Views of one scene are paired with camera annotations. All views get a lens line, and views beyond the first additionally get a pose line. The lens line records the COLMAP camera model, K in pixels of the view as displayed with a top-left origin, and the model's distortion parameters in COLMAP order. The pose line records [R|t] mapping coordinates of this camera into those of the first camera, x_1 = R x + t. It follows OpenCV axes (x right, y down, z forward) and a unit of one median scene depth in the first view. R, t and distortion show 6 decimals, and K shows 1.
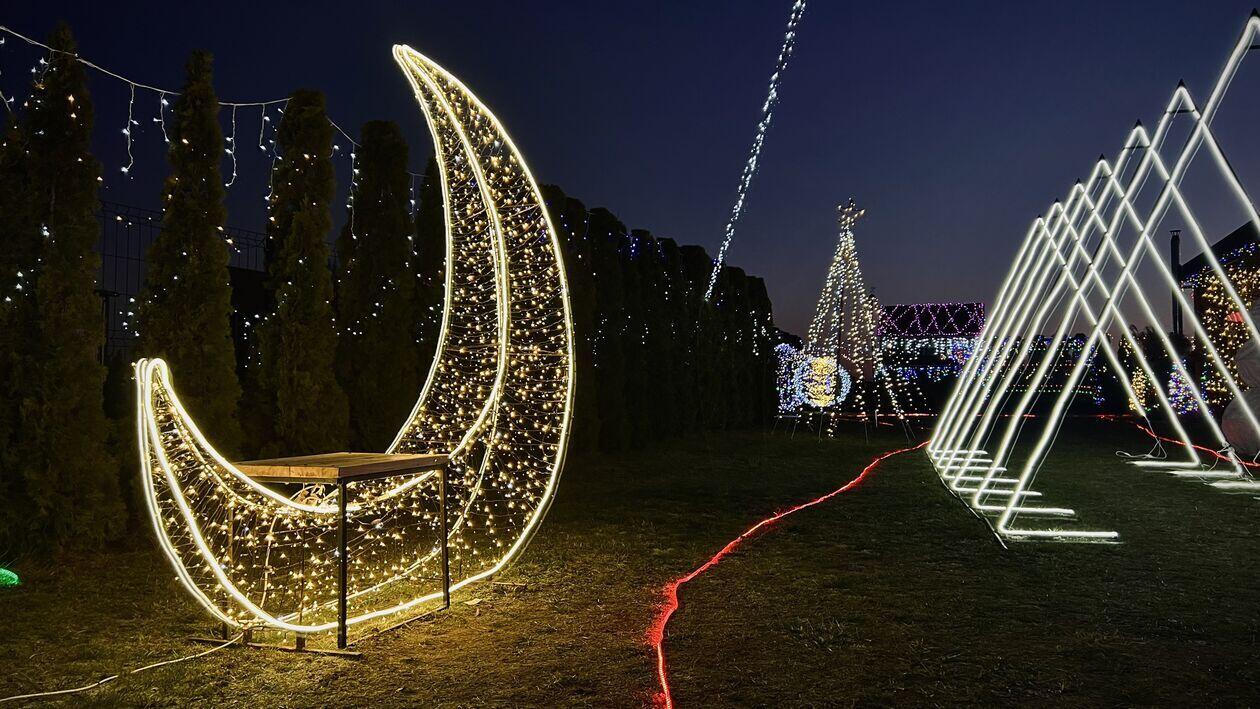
lens RADIAL K [[952.3, 0, 634.3], [0, 952.3, 348.6], [0, 0, 1]] dist [0.051150, -0.051906]
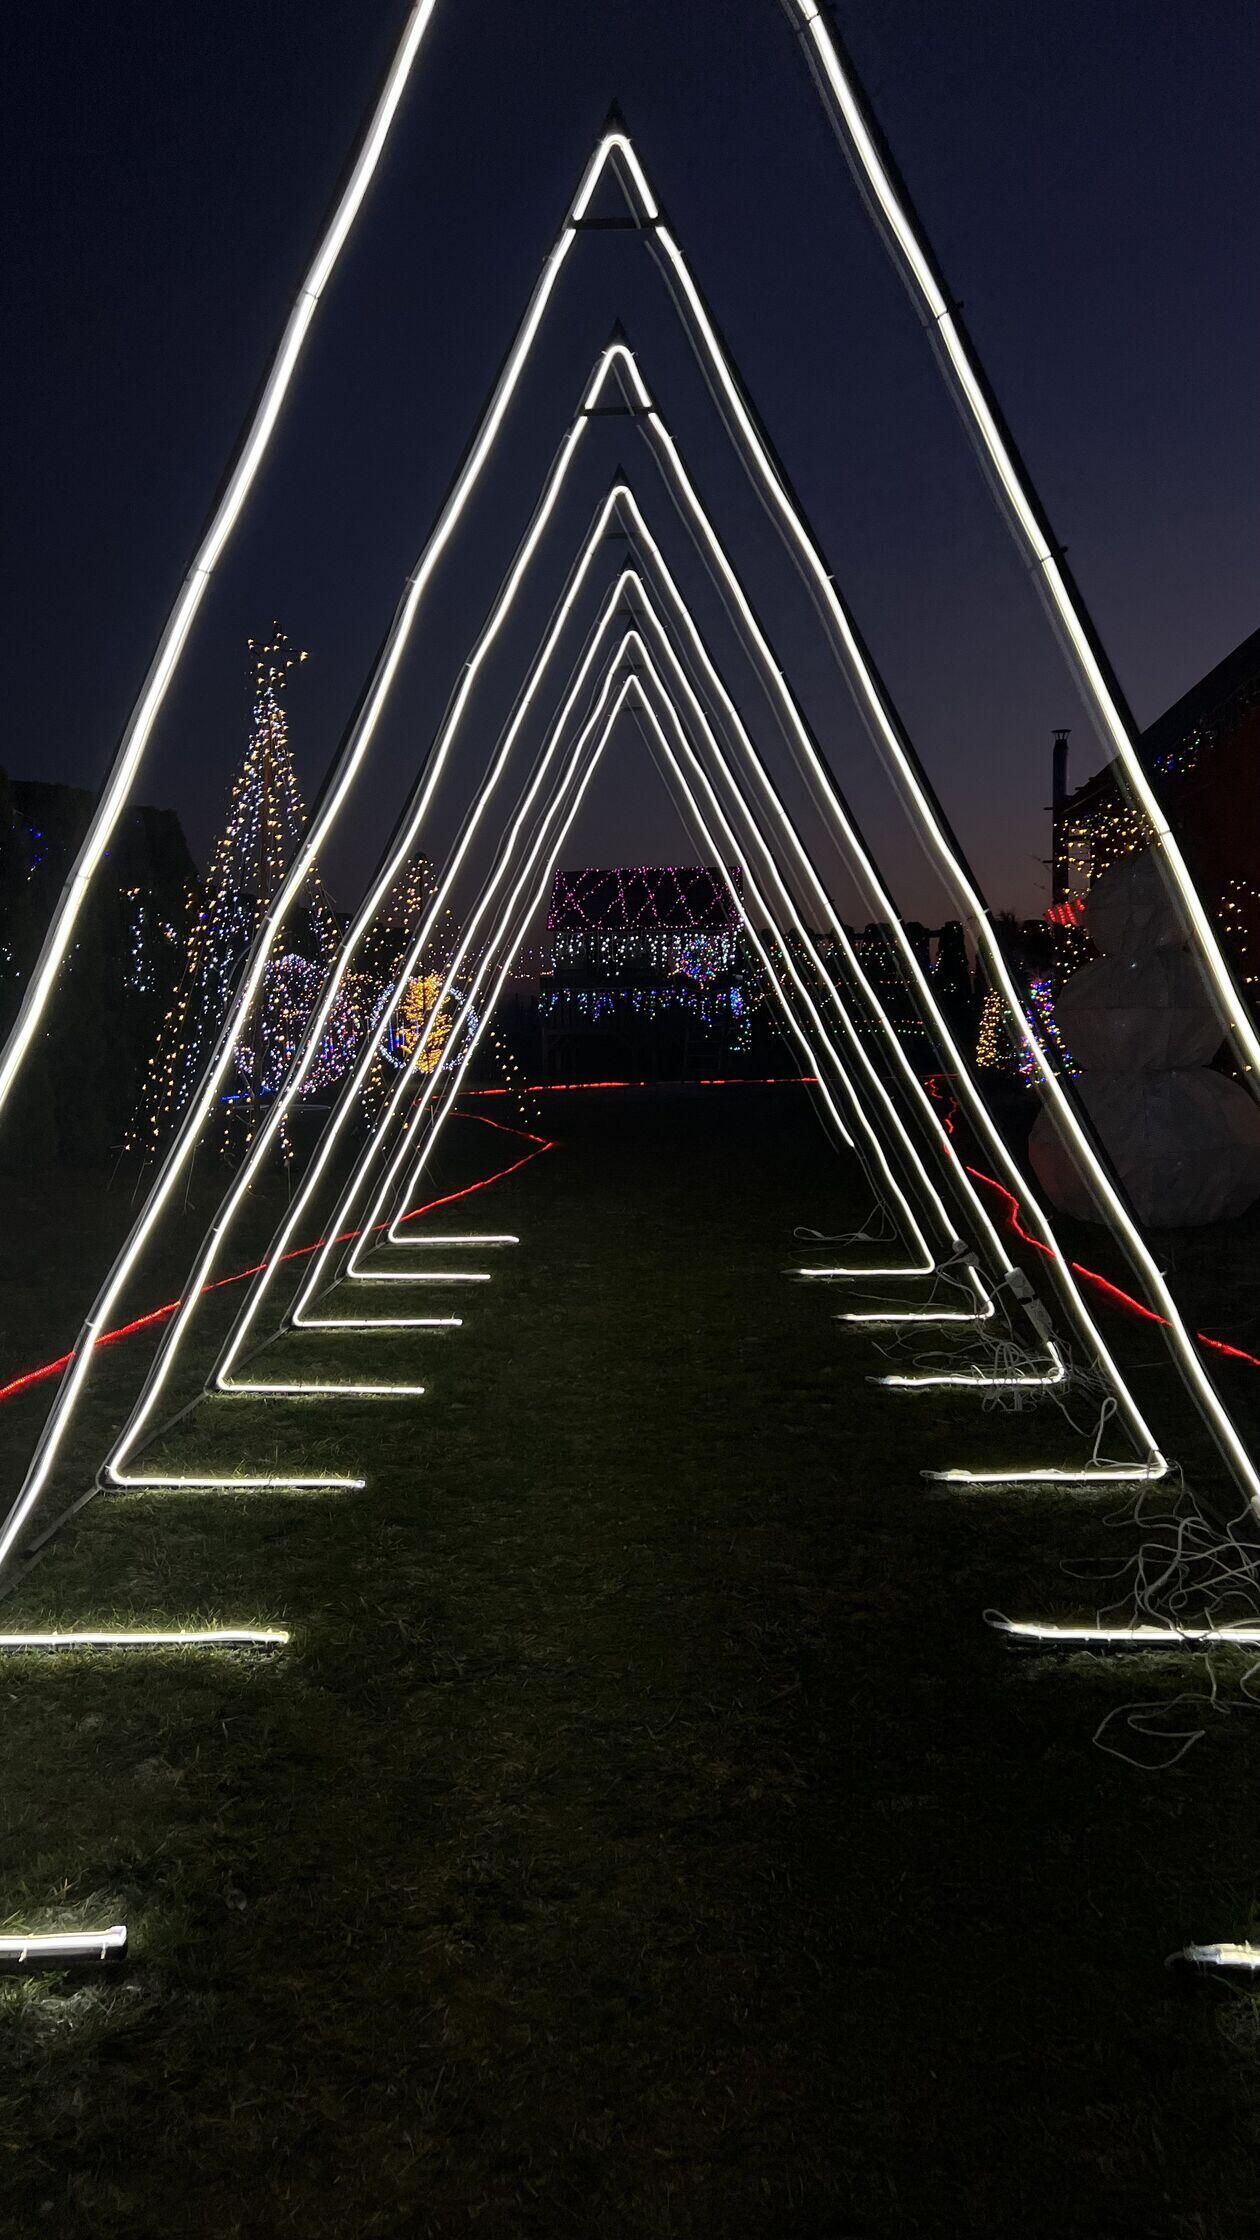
lens RADIAL K [[1692.9, 0, 649.9], [0, 1692.9, 1129.1], [0, 0, 1]] dist [0.051150, -0.051906]
pose [[0.970336, -0.033953, 0.239364, 0.095763], [0.007381, 0.993788, 0.111044, -0.008655], [-0.241647, -0.105983, 0.964559, 0.105325]]
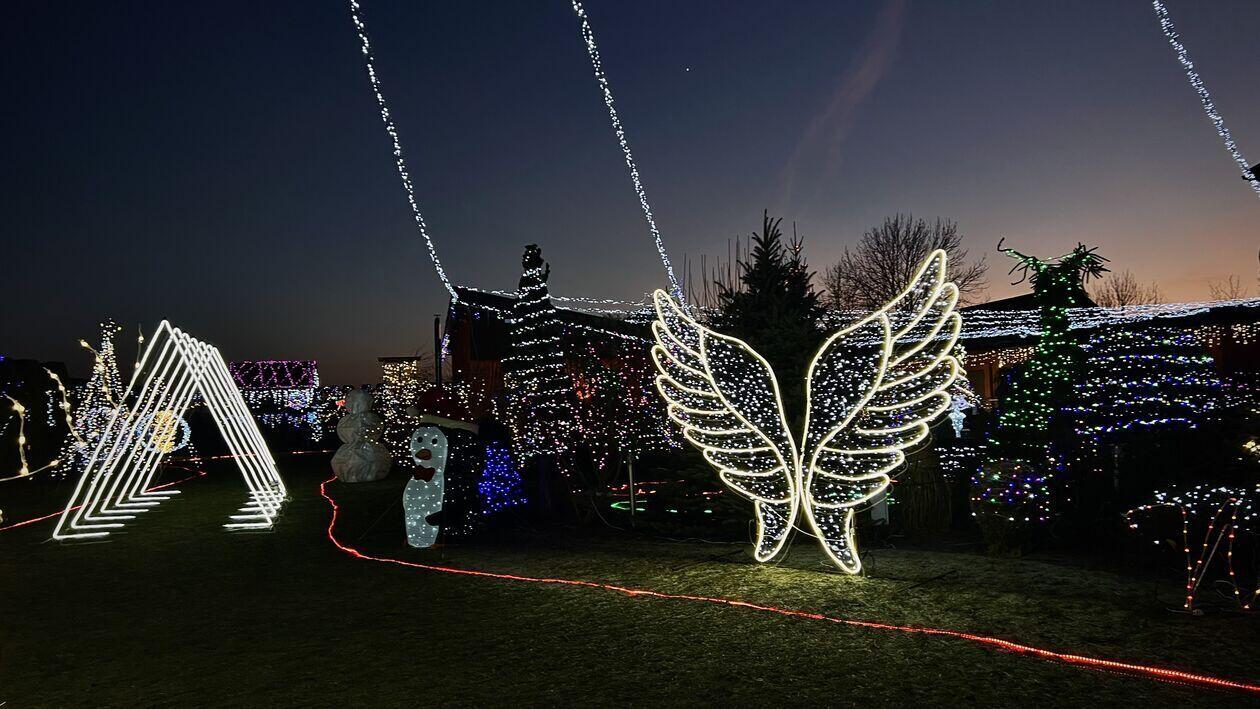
lens RADIAL K [[952.3, 0, 634.3], [0, 952.3, 348.6], [0, 0, 1]] dist [0.051150, -0.051906]
pose [[0.849083, 0.005080, 0.528235, 0.062907], [0.008210, 0.999706, -0.022811, -0.035003], [-0.528195, 0.023706, 0.848792, -0.307164]]
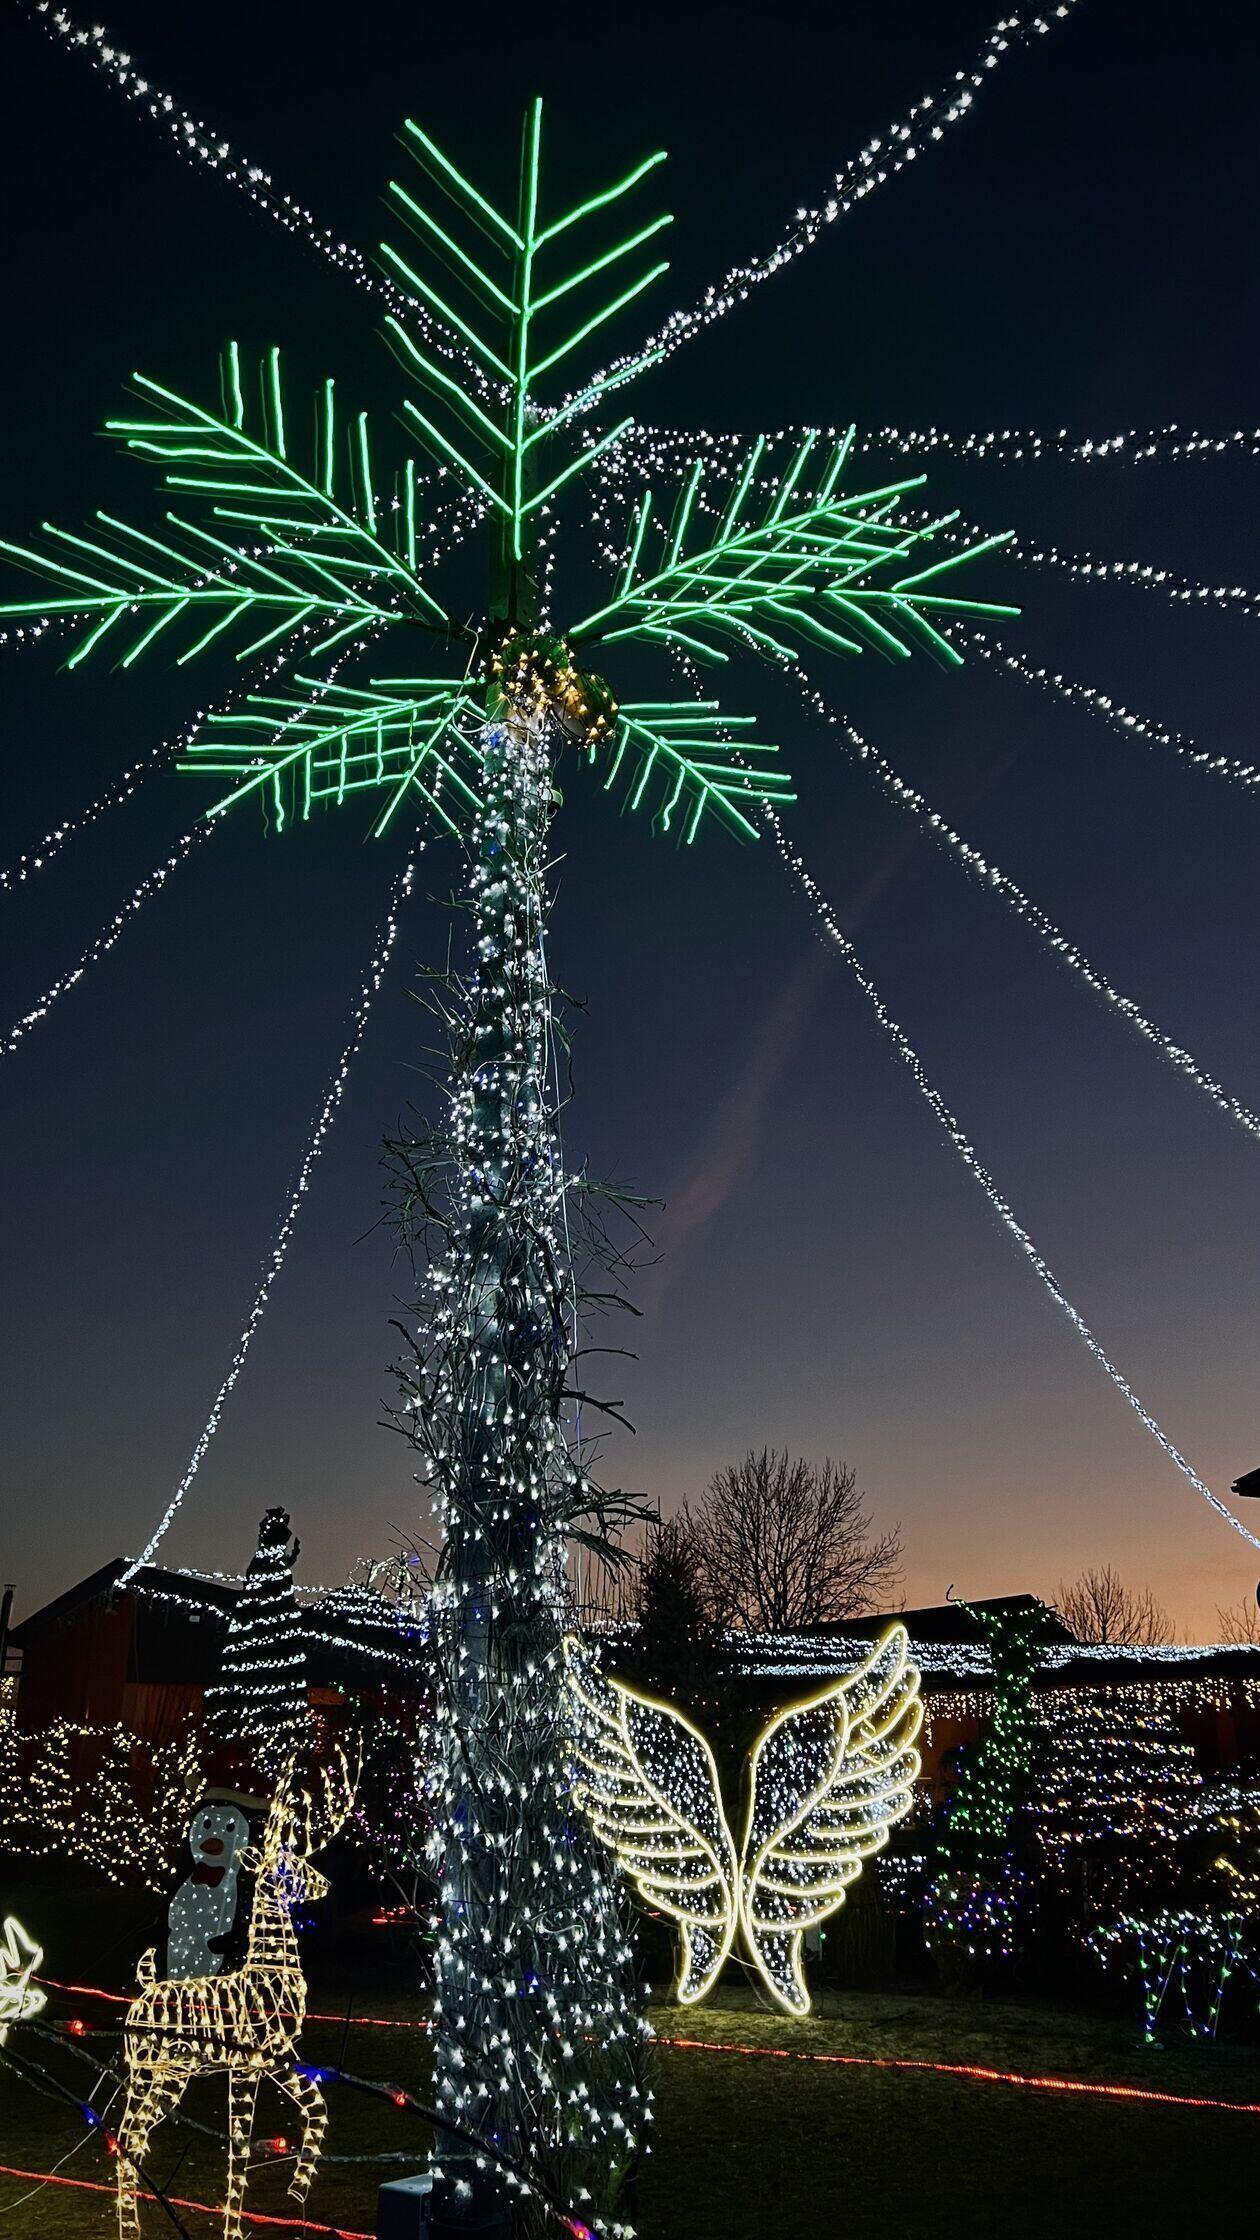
lens RADIAL K [[1692.9, 0, 649.9], [0, 1692.9, 1129.1], [0, 0, 1]] dist [0.051150, -0.051906]
pose [[0.712643, 0.247119, 0.656561, -0.088370], [-0.037896, 0.948097, -0.315715, -0.047615], [-0.700503, 0.200110, 0.685019, -0.406602]]
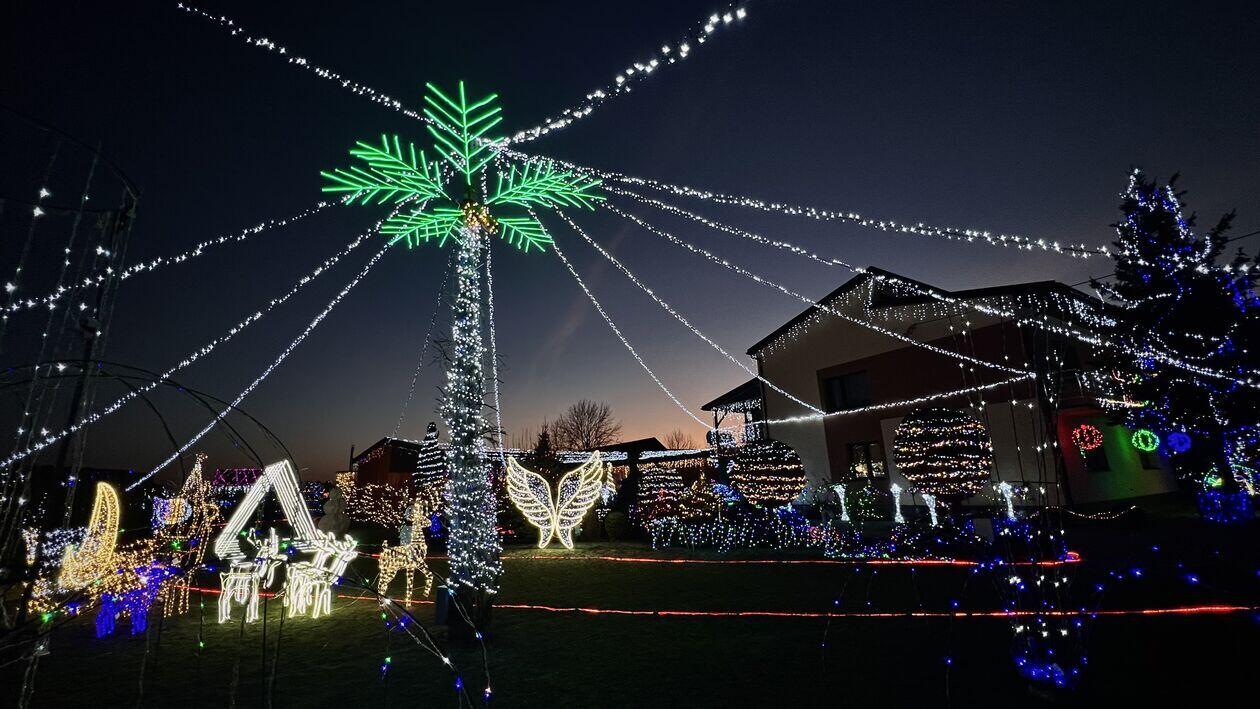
lens RADIAL K [[504.7, 0, 630.0], [0, 504.7, 354.5], [0, 0, 1]] dist [-0.001828, 0.000185]
pose [[0.606973, 0.171949, 0.775898, -0.104021], [0.004448, 0.975563, -0.219677, -0.050167], [-0.794710, 0.136789, 0.591375, -0.456087]]
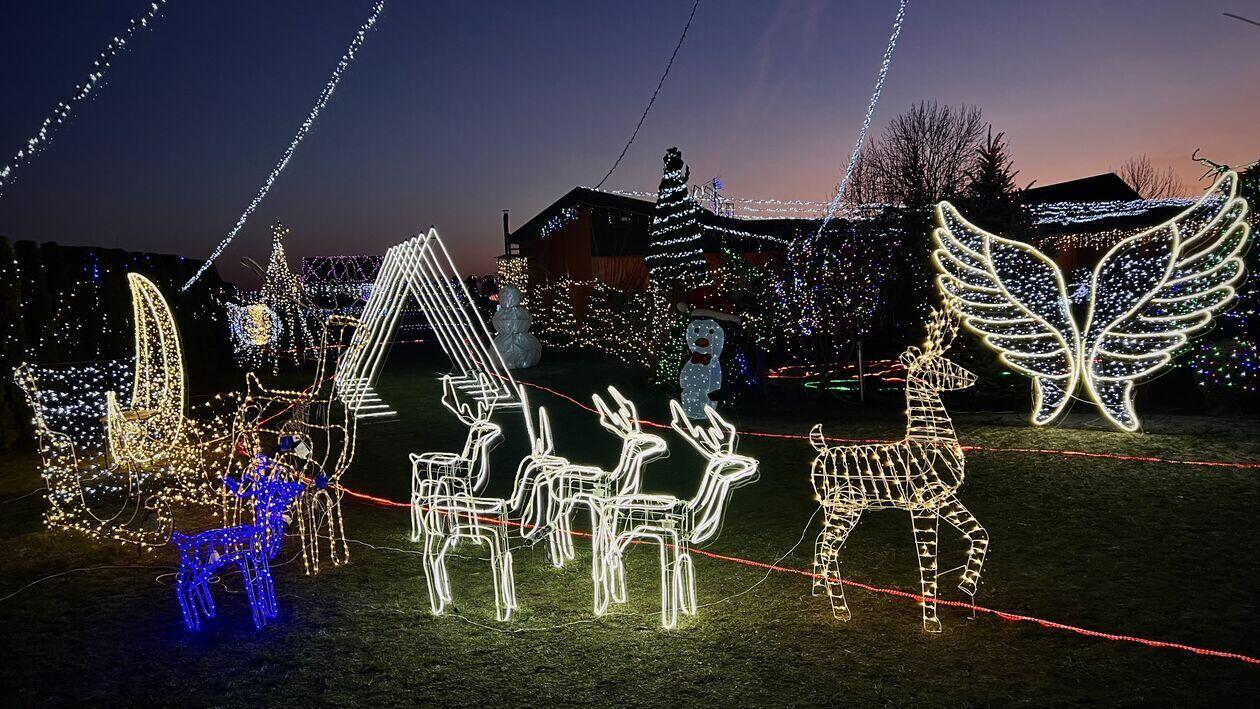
lens RADIAL K [[950.9, 0, 630.0], [0, 950.9, 354.5], [0, 0, 1]] dist [0.066703, -0.060107]
pose [[0.836831, -0.072352, 0.542660, -0.074515], [0.020352, 0.994655, 0.101231, -0.042685], [-0.547083, -0.073669, 0.833830, -0.295403]]
